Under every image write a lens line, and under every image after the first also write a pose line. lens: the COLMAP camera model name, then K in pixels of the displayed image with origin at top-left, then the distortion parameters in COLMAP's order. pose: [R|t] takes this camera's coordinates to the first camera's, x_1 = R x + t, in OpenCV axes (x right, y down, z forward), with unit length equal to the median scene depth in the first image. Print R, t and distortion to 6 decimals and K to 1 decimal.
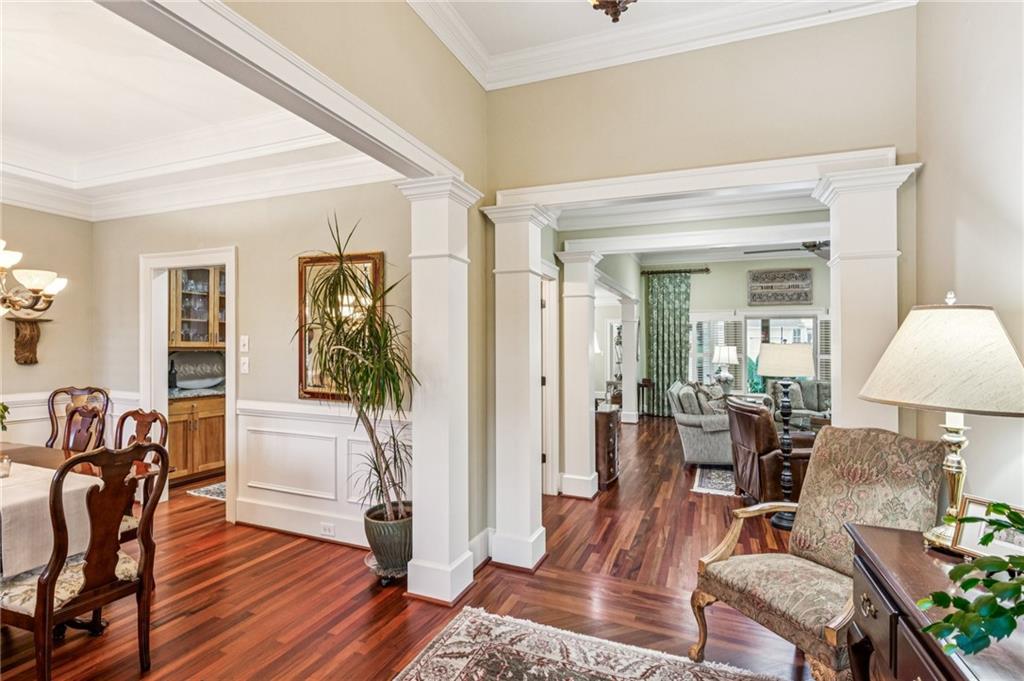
lens RADIAL K [[499.2, 0, 505.6], [0, 499.2, 339.2], [0, 0, 1]] dist [0.002640, -0.000075]
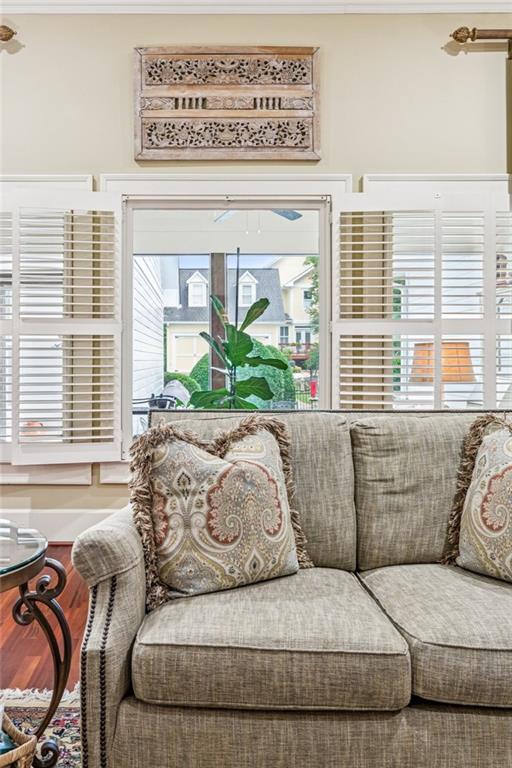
lens RADIAL K [[664.3, 0, 191.1], [0, 664.3, 349.1], [0, 0, 1]] dist [-0.005172, -0.000424]
pose [[0.925920, -0.002399, 0.377712, 0.352687], [-0.000789, 0.999965, 0.008286, 0.040885], [-0.377719, -0.007970, 0.925886, 0.594011]]
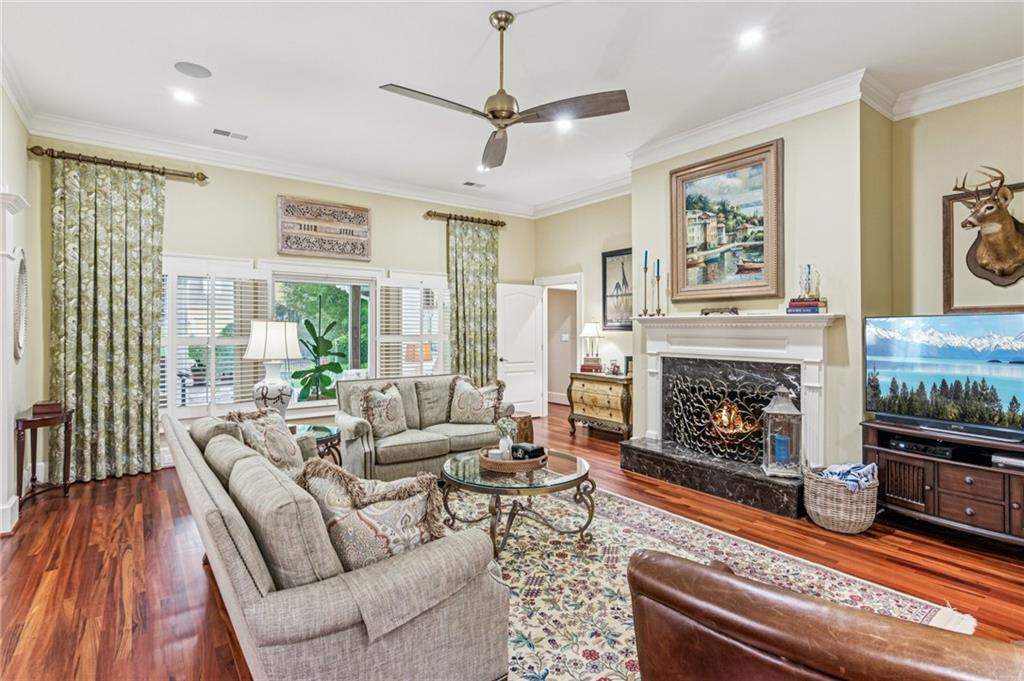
lens RADIAL K [[499.2, 0, 513.7], [0, 499.2, 323.3], [0, 0, 1]] dist [0.002640, -0.000075]
pose [[0.504804, 0.003739, 0.863226, 0.118501], [-0.006784, 0.999977, -0.000365, 0.011031], [-0.863207, -0.005672, 0.504818, 0.452738]]
